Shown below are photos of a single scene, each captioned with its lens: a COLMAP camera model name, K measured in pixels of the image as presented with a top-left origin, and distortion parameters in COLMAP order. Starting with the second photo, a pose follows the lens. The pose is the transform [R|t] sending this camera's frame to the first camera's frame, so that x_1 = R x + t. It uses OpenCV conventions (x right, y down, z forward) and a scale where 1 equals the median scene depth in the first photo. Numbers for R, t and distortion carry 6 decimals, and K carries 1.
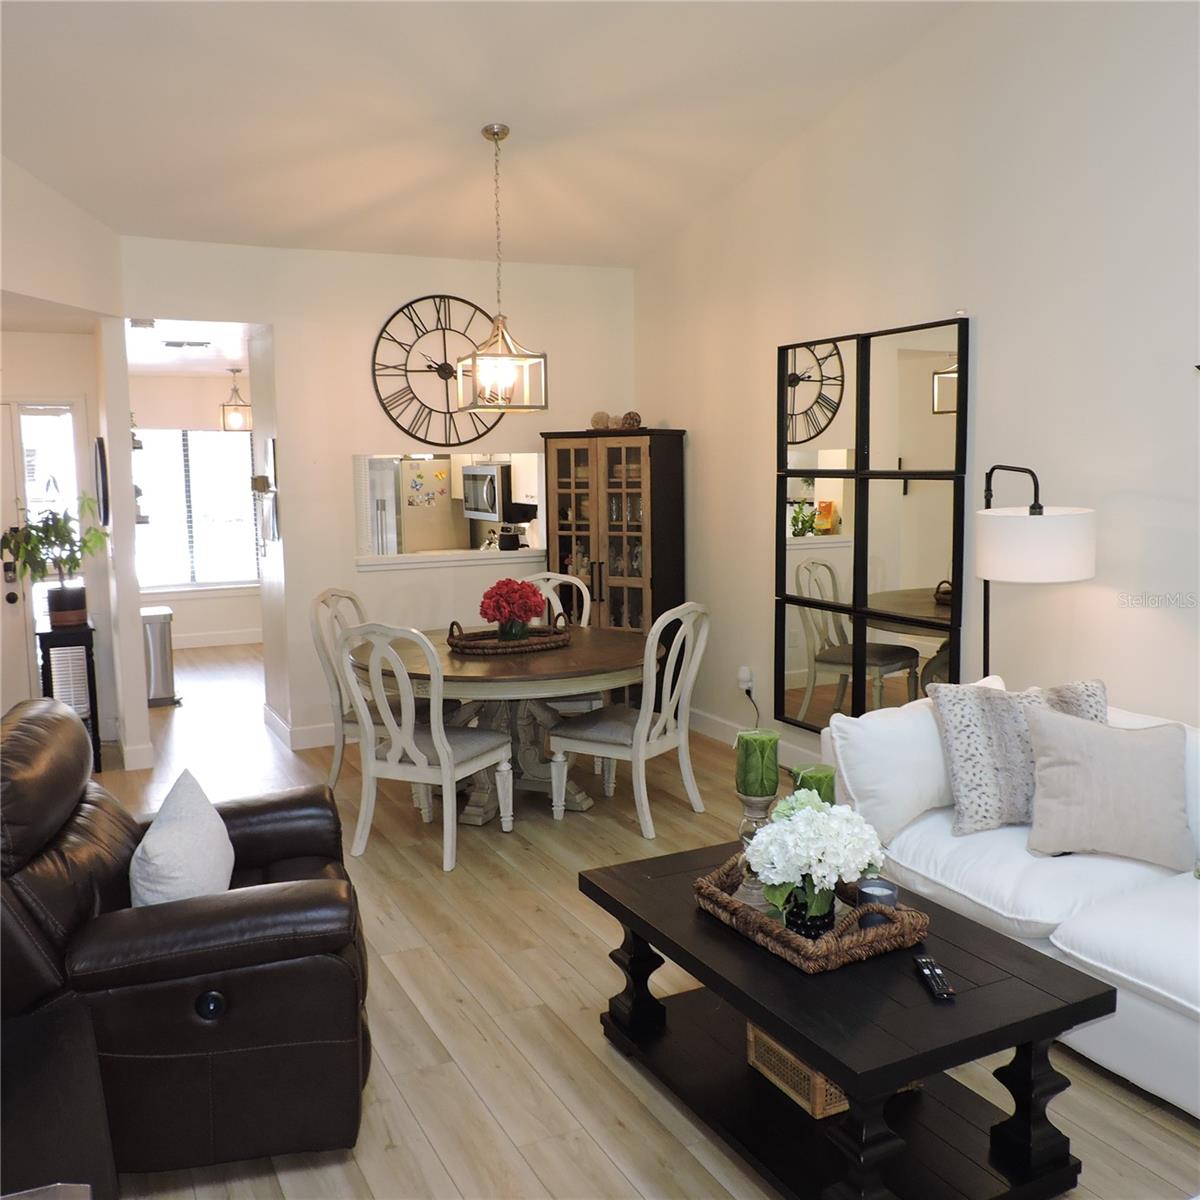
lens RADIAL K [[1134.4, 0, 602.7], [0, 1134.4, 597.5], [0, 0, 1]] dist [-0.020621, 0.000000]
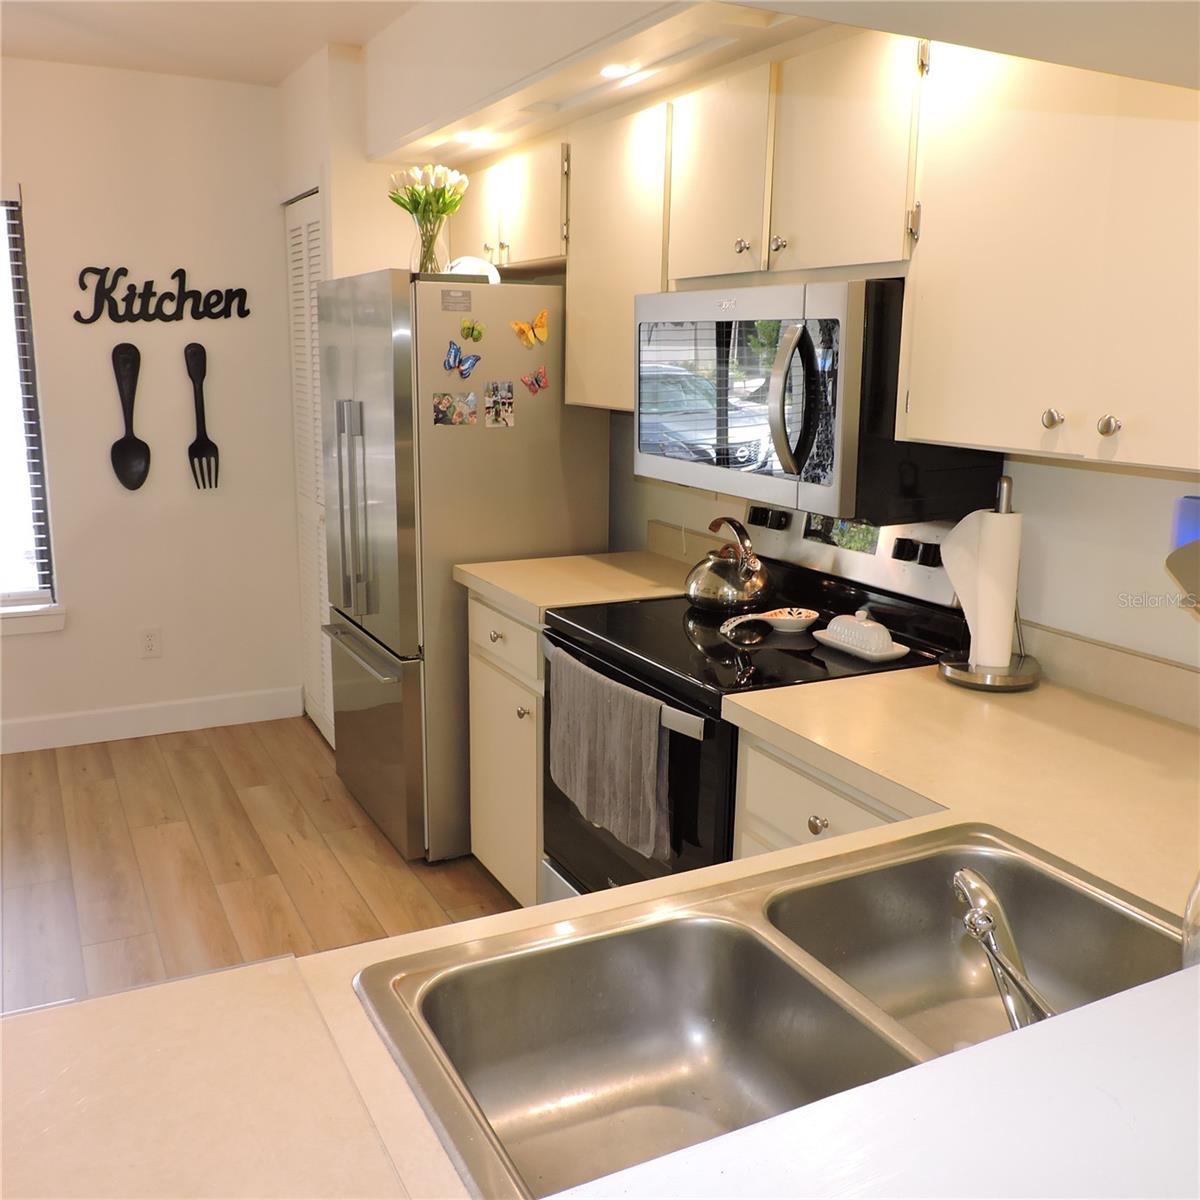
lens RADIAL K [[1134.4, 0, 601.1], [0, 1134.4, 602.1], [0, 0, 1]] dist [-0.020621, 0.000000]
pose [[0.999492, 0.025539, 0.019080, -0.185009], [-0.027275, 0.994904, 0.097066, -0.090206], [-0.016504, -0.097537, 0.995095, 0.964705]]
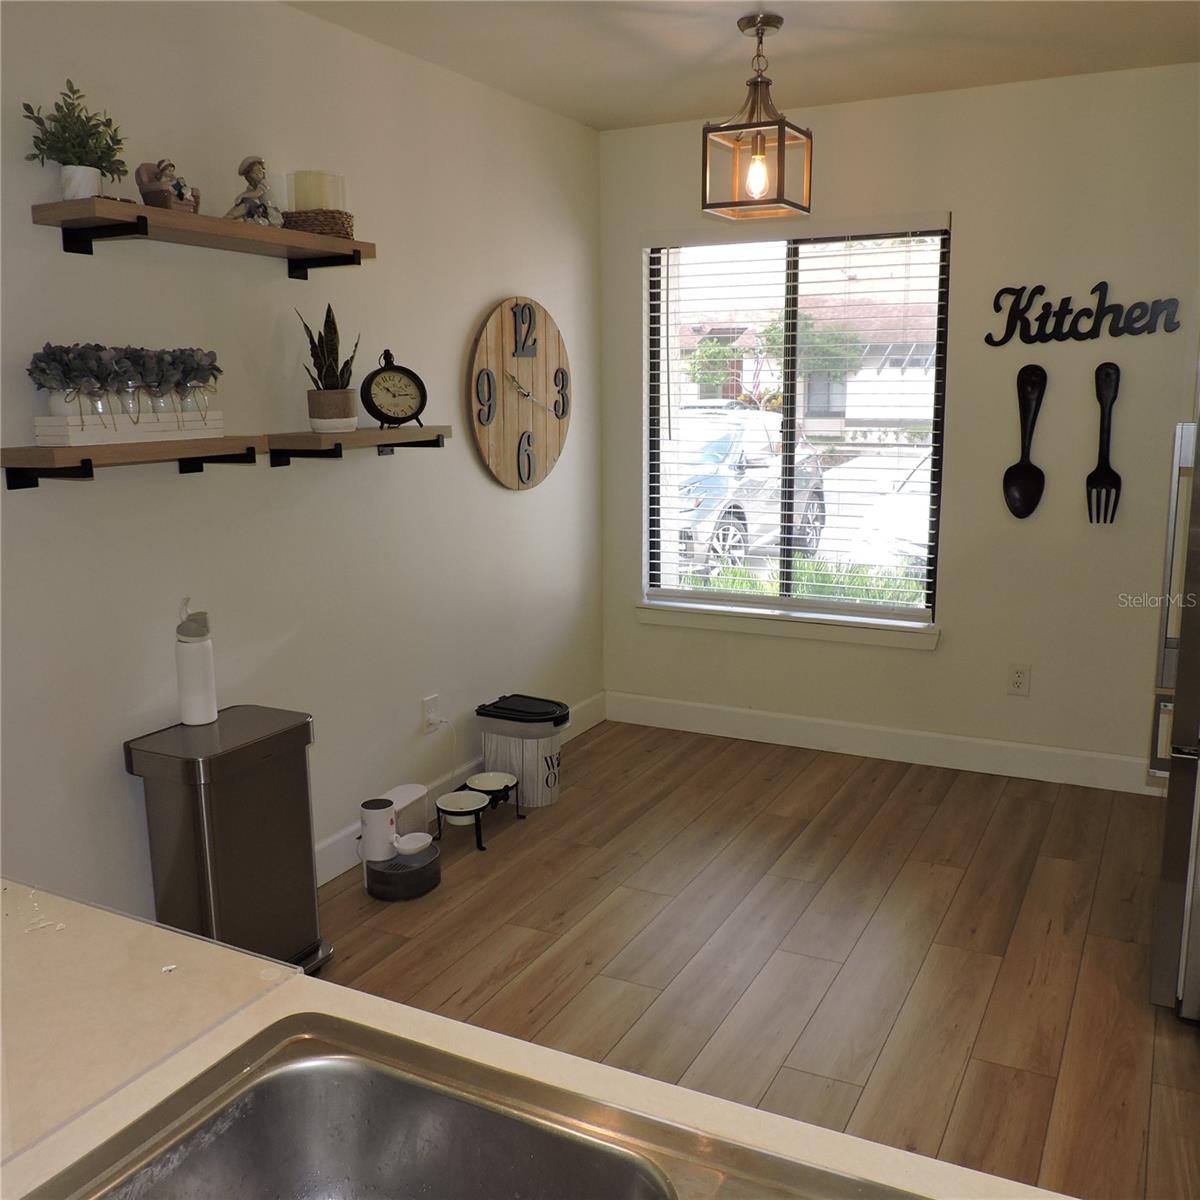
lens RADIAL K [[1134.4, 0, 605.4], [0, 1134.4, 603.7], [0, 0, 1]] dist [-0.020621, 0.000000]
pose [[0.592084, 0.159768, -0.789880, -0.082902], [-0.093633, 0.987151, 0.129484, -0.096461], [0.800418, -0.002707, 0.599436, 1.065299]]
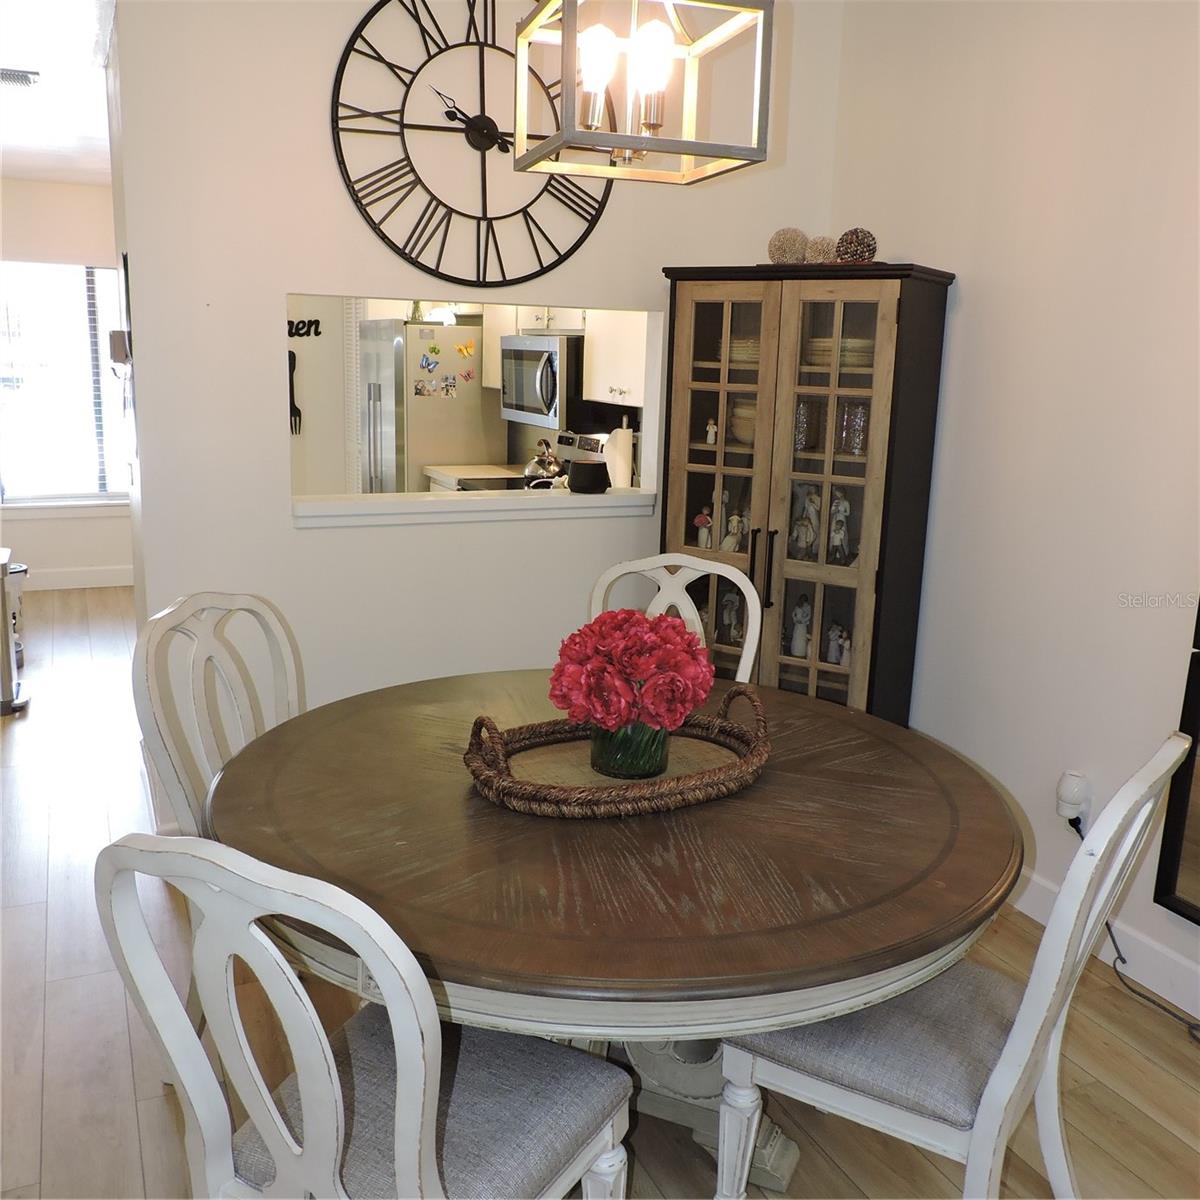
lens RADIAL K [[1134.4, 0, 601.1], [0, 1134.4, 598.9], [0, 0, 1]] dist [-0.020621, 0.000000]
pose [[0.998659, 0.048717, -0.017535, -0.068789], [-0.046792, 0.994165, 0.097190, -0.047286], [0.022167, -0.096239, 0.995111, 0.494744]]
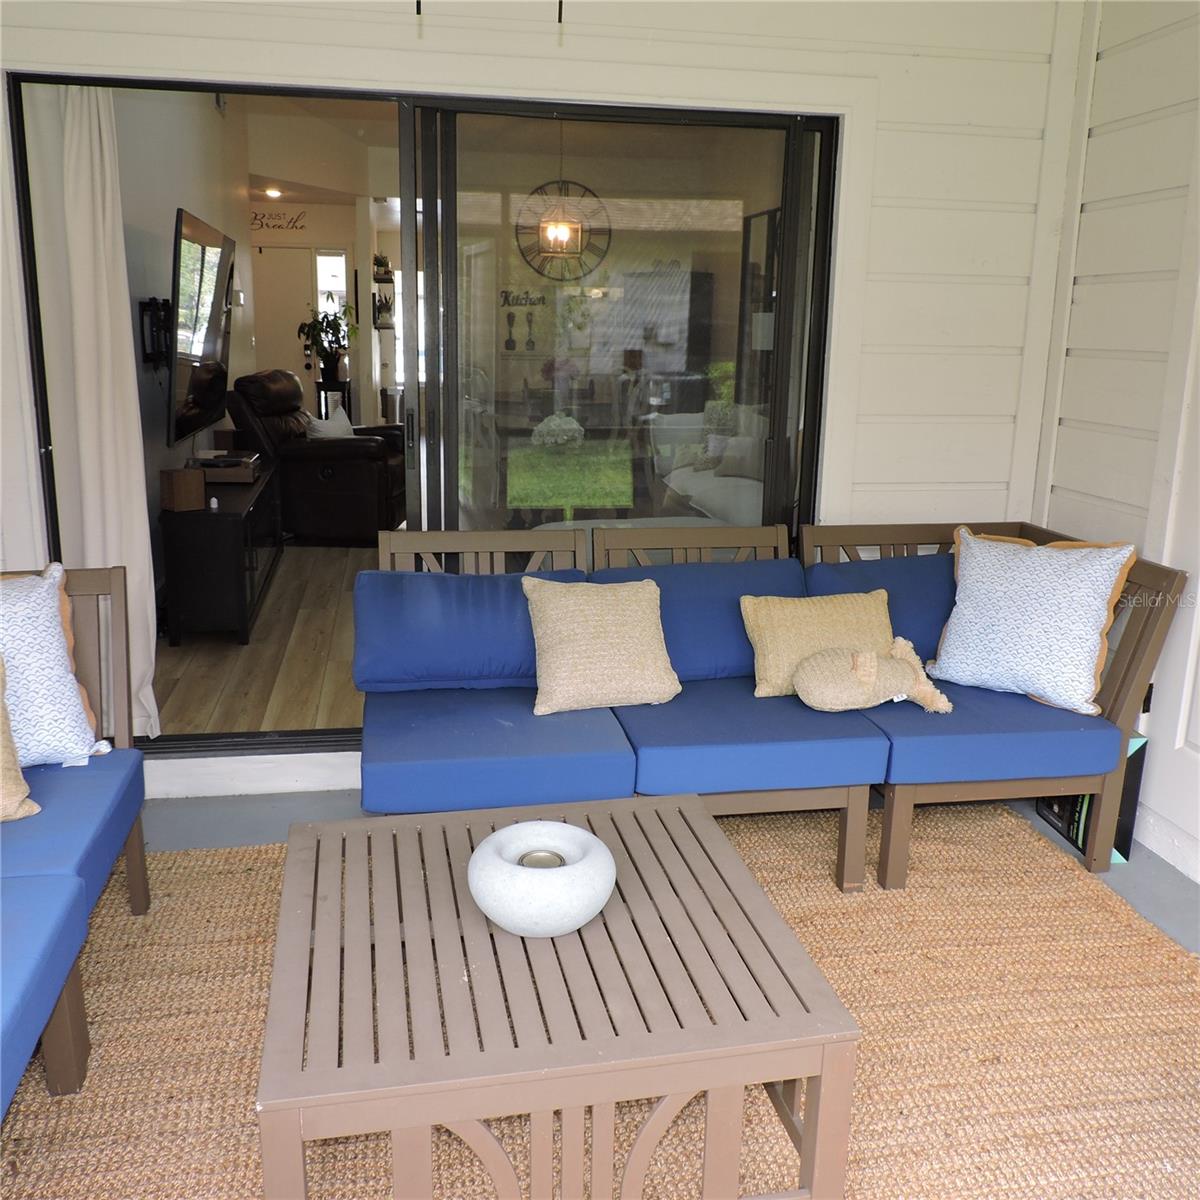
lens RADIAL K [[1134.4, 0, 596.4], [0, 1134.4, 601.2], [0, 0, 1]] dist [-0.020621, 0.000000]
pose [[0.956614, 0.099452, -0.273858, 0.385939], [-0.066768, 0.989754, 0.126207, 0.104995], [0.283603, -0.102447, 0.953454, -0.526594]]
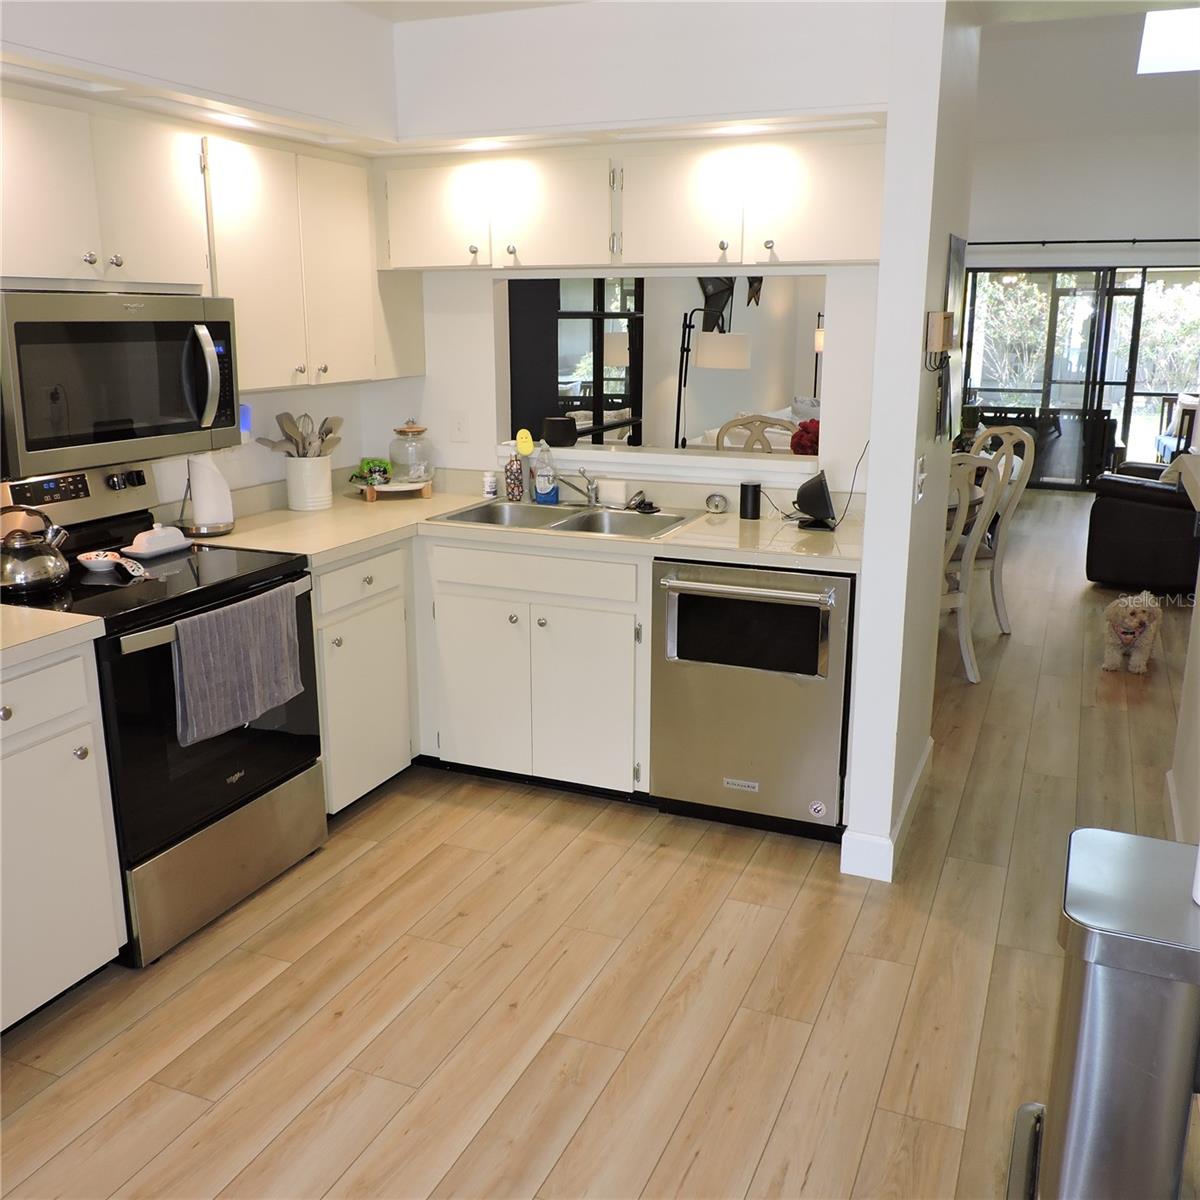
lens RADIAL K [[1134.4, 0, 598.0], [0, 1134.4, 603.5], [0, 0, 1]] dist [-0.020621, 0.000000]
pose [[-0.644932, -0.173837, 0.744207, -0.590508], [0.100593, 0.946005, 0.308149, -0.155027], [-0.757591, 0.273597, -0.592622, 1.457386]]
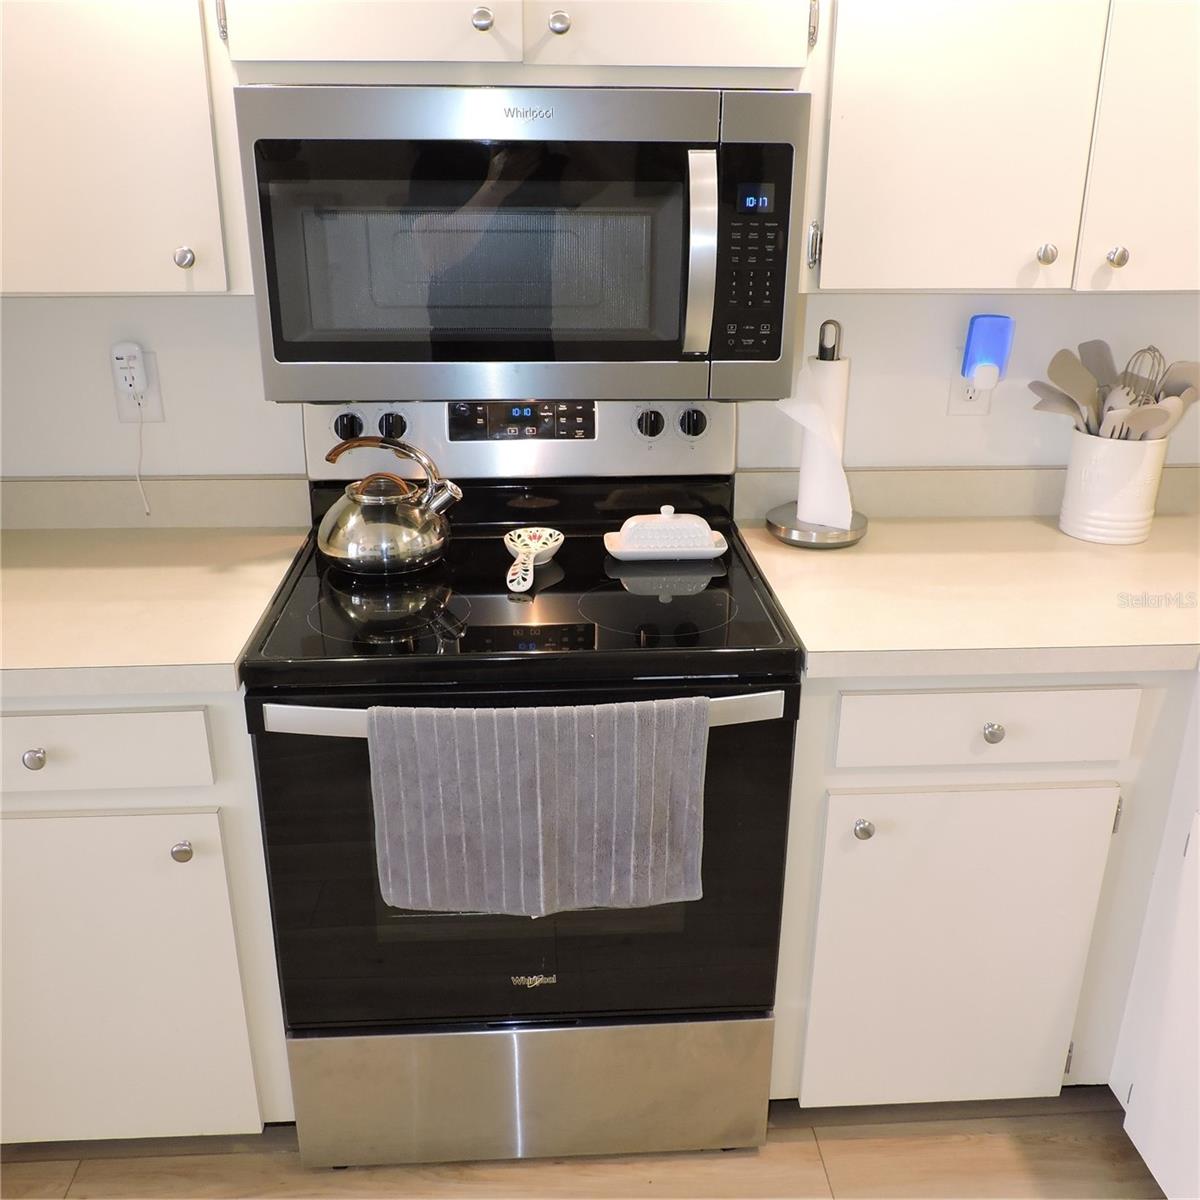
lens RADIAL K [[1134.4, 0, 603.0], [0, 1134.4, 600.8], [0, 0, 1]] dist [-0.020621, 0.000000]
pose [[0.396822, -0.315545, 0.861954, -0.358832], [0.101088, 0.948365, 0.300640, -0.121447], [-0.912312, -0.032167, 0.408230, 1.200471]]
